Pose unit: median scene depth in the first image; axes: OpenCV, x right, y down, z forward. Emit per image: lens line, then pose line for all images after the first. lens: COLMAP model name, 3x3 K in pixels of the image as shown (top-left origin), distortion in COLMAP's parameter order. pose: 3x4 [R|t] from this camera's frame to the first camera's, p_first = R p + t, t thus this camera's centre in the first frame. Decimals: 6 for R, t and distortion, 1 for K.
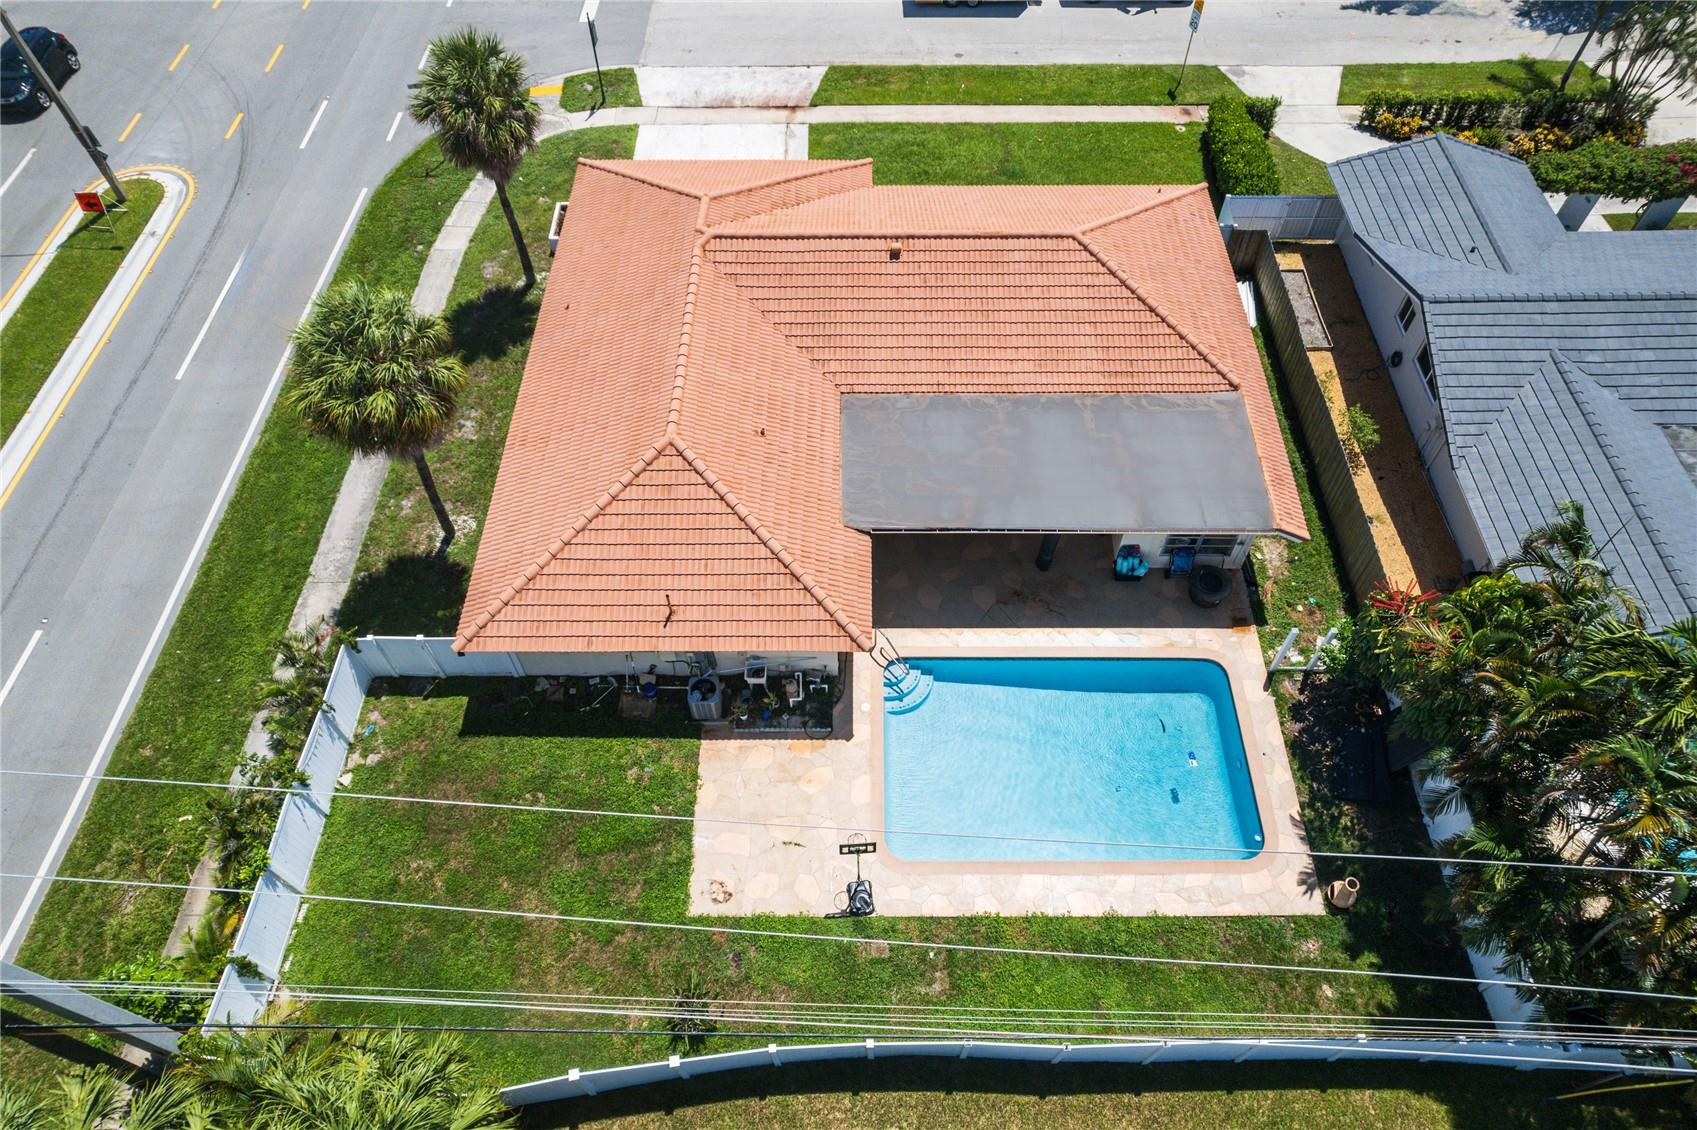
lens RADIAL K [[1093.5, 0, 850.8], [0, 1093.5, 565.6], [0, 0, 1]] dist [-0.007436, 0.001716]
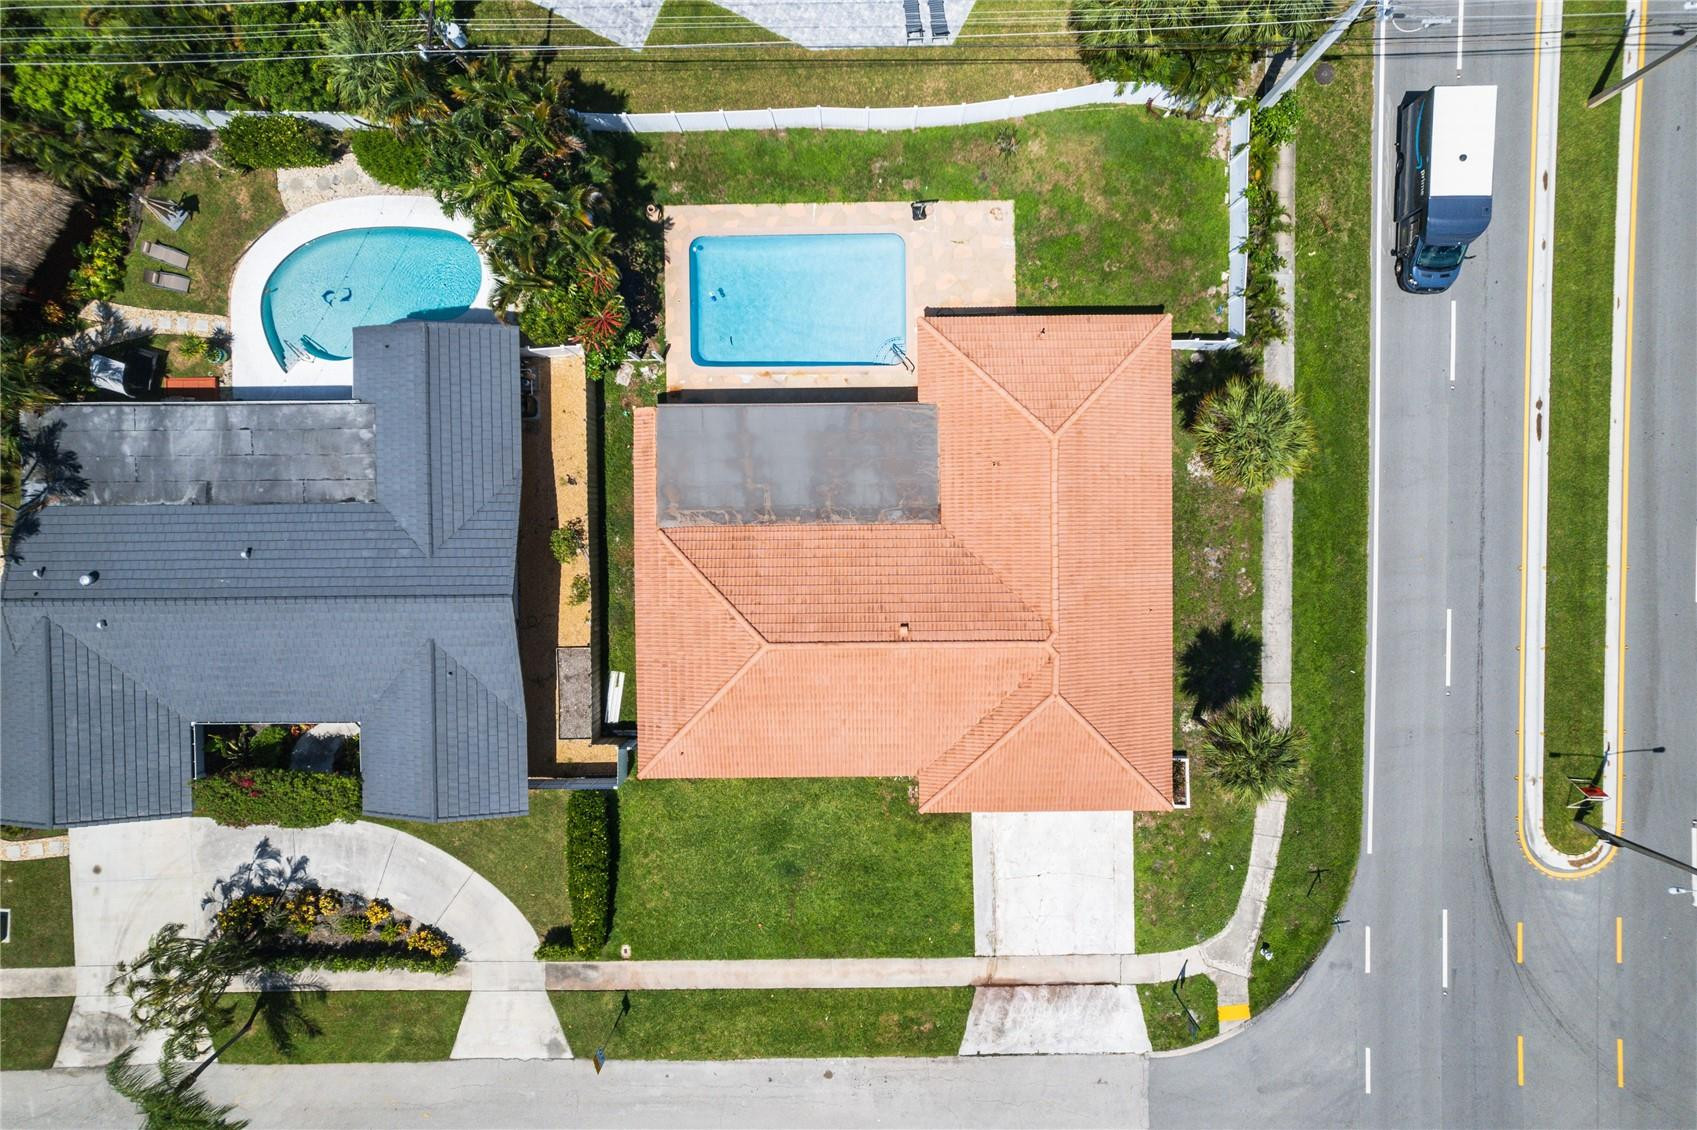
lens RADIAL K [[1093.5, 0, 849.3], [0, 1093.5, 564.3], [0, 0, 1]] dist [-0.007436, 0.001716]
pose [[-0.999804, 0.016175, 0.011457, 0.099486], [-0.006760, -0.821623, 0.569991, -1.064392], [0.018633, 0.569802, 0.821571, -0.135477]]
